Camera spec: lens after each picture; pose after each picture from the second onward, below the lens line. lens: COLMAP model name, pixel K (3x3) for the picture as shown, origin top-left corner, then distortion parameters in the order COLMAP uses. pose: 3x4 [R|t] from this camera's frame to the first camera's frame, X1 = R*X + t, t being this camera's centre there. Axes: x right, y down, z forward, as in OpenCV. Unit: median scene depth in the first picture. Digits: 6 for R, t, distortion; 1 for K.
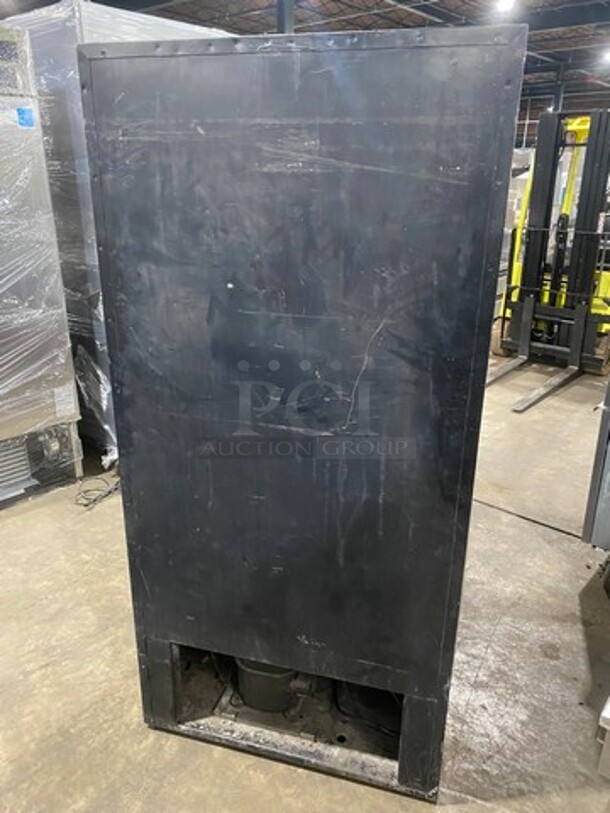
lens RADIAL K [[627.3, 0, 305.0], [0, 627.3, 406.5], [0, 0, 1]] dist [0.071439, -0.136775]
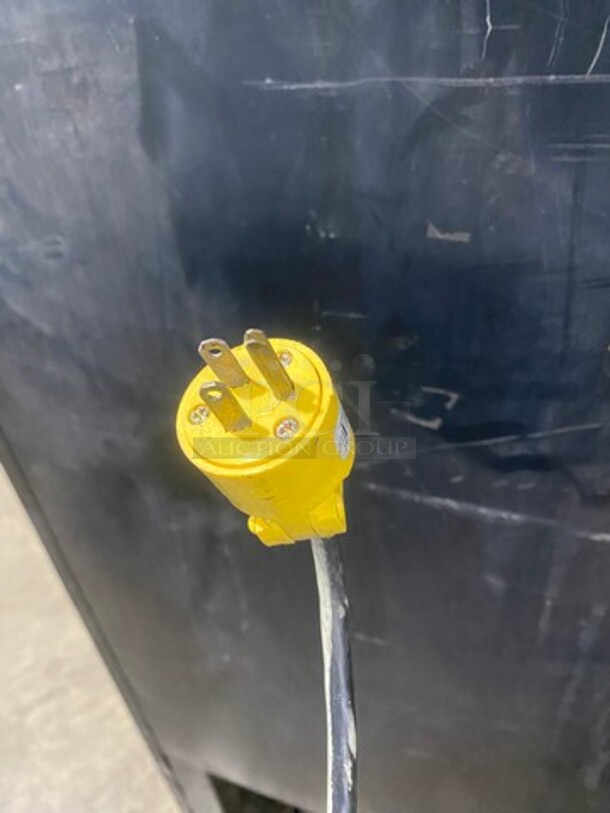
lens RADIAL K [[627.3, 0, 305.0], [0, 627.3, 406.5], [0, 0, 1]] dist [0.071439, -0.136775]
pose [[0.992279, -0.043608, -0.116107, -0.066549], [0.076913, 0.950763, 0.300224, -0.105909], [0.097298, -0.306836, 0.946776, 0.729697]]
